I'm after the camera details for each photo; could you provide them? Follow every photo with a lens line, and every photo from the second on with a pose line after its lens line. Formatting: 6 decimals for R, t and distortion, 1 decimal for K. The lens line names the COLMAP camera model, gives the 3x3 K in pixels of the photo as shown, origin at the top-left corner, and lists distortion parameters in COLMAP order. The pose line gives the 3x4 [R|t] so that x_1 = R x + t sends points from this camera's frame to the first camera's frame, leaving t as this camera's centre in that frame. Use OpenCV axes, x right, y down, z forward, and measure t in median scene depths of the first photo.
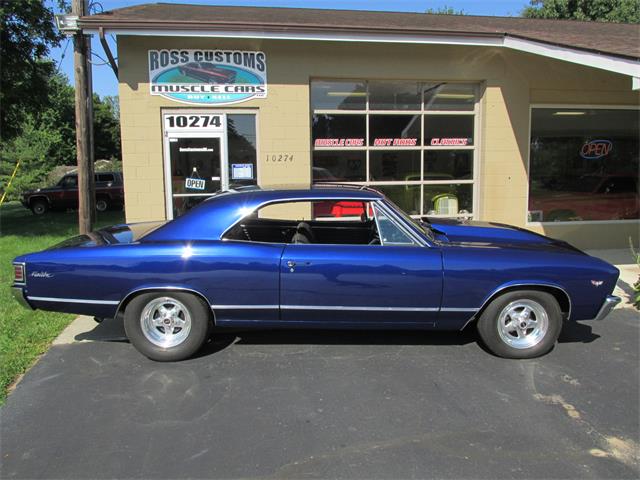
lens RADIAL K [[533.8, 0, 321.3], [0, 533.8, 240.2], [0, 0, 1]] dist [-0.029316, 0.006643]
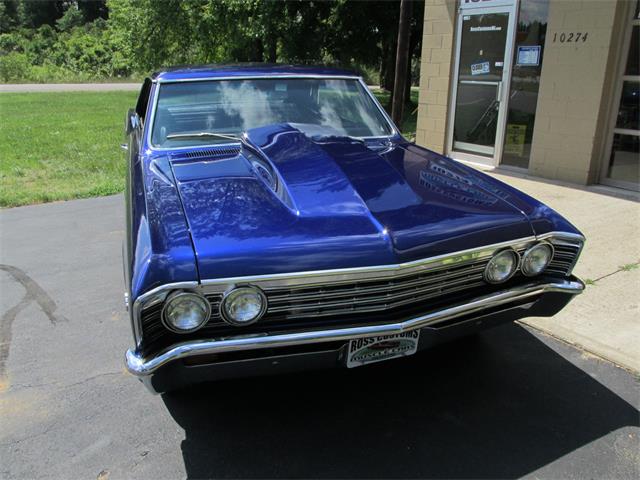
lens RADIAL K [[533.8, 0, 322.8], [0, 533.8, 237.6], [0, 0, 1]] dist [-0.029316, 0.006643]
pose [[0.429749, 0.297791, -0.852430, 0.489015], [-0.134612, 0.954631, 0.265630, -0.039817], [0.892858, 0.000593, 0.450338, 0.382101]]
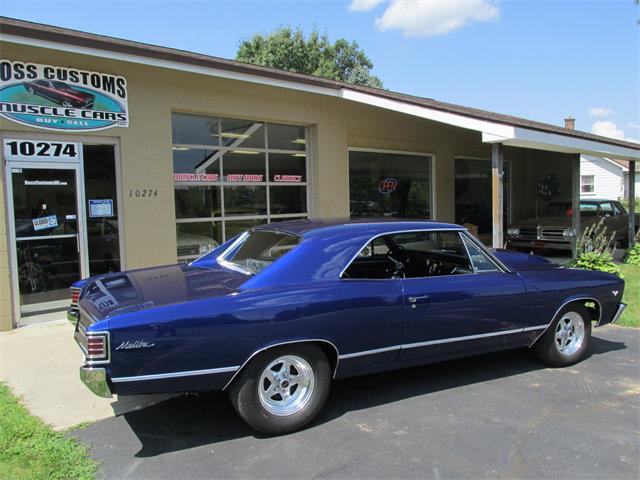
lens RADIAL K [[533.8, 0, 323.1], [0, 533.8, 240.5], [0, 0, 1]] dist [-0.029316, 0.006643]
pose [[0.830105, -0.046866, 0.555634, -0.342864], [0.084972, 0.995456, -0.042982, -0.007782], [-0.551095, 0.082893, 0.830315, 0.081557]]
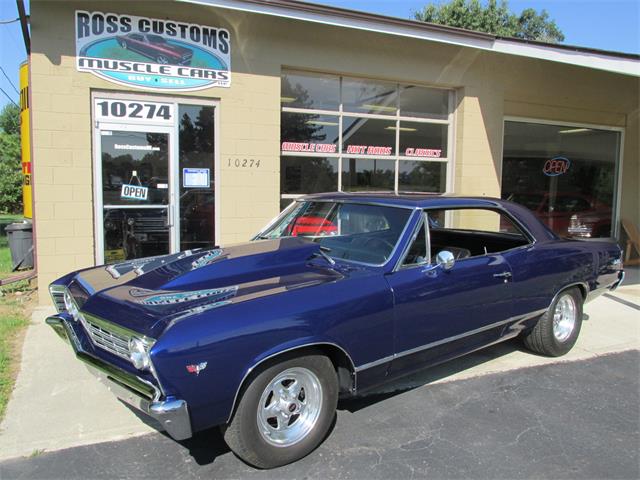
lens RADIAL K [[533.8, 0, 322.2], [0, 533.8, 239.2], [0, 0, 1]] dist [-0.029316, 0.006643]
pose [[0.964096, 0.000499, 0.265554, -0.183273], [0.007893, 0.999502, -0.030537, -0.013417], [-0.265437, 0.031537, 0.963612, 0.201888]]
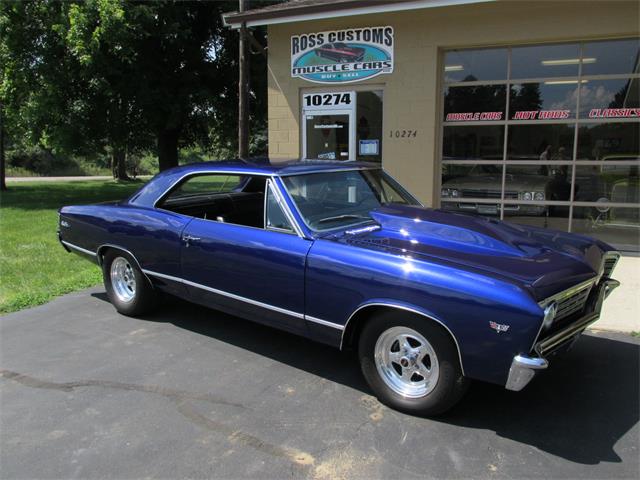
lens RADIAL K [[533.8, 0, 322.4], [0, 533.8, 236.8], [0, 0, 1]] dist [-0.029316, 0.006643]
pose [[0.839444, 0.095037, -0.535072, 0.349194], [-0.079509, 0.995473, 0.052074, -0.004928], [0.537599, -0.001170, 0.843200, 0.096228]]
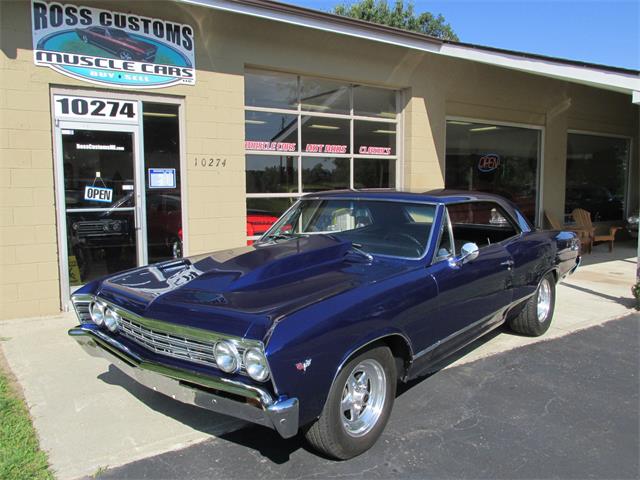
lens RADIAL K [[533.8, 0, 322.3], [0, 533.8, 239.4], [0, 0, 1]] dist [-0.029316, 0.006643]
pose [[0.900333, -0.033894, 0.433879, -0.283297], [0.047630, 0.998648, -0.020822, -0.015654], [-0.432587, 0.039412, 0.900730, 0.227256]]
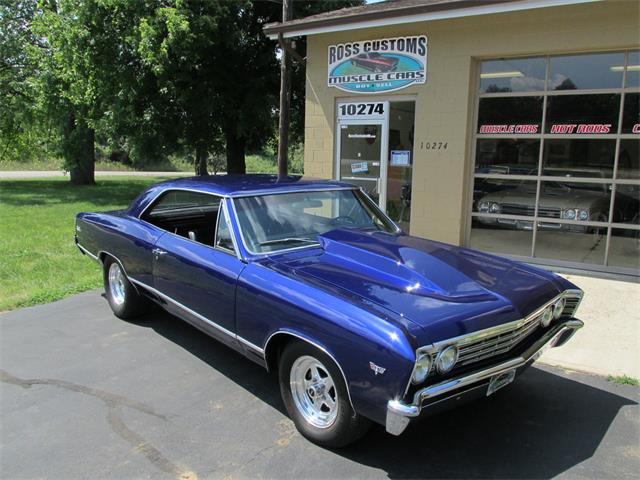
lens RADIAL K [[533.8, 0, 321.9], [0, 533.8, 236.8], [0, 0, 1]] dist [-0.029316, 0.006643]
pose [[0.736357, 0.132044, -0.663584, 0.442304], [-0.114674, 0.990939, 0.069933, -0.036492], [0.666805, 0.024600, 0.744826, 0.162240]]
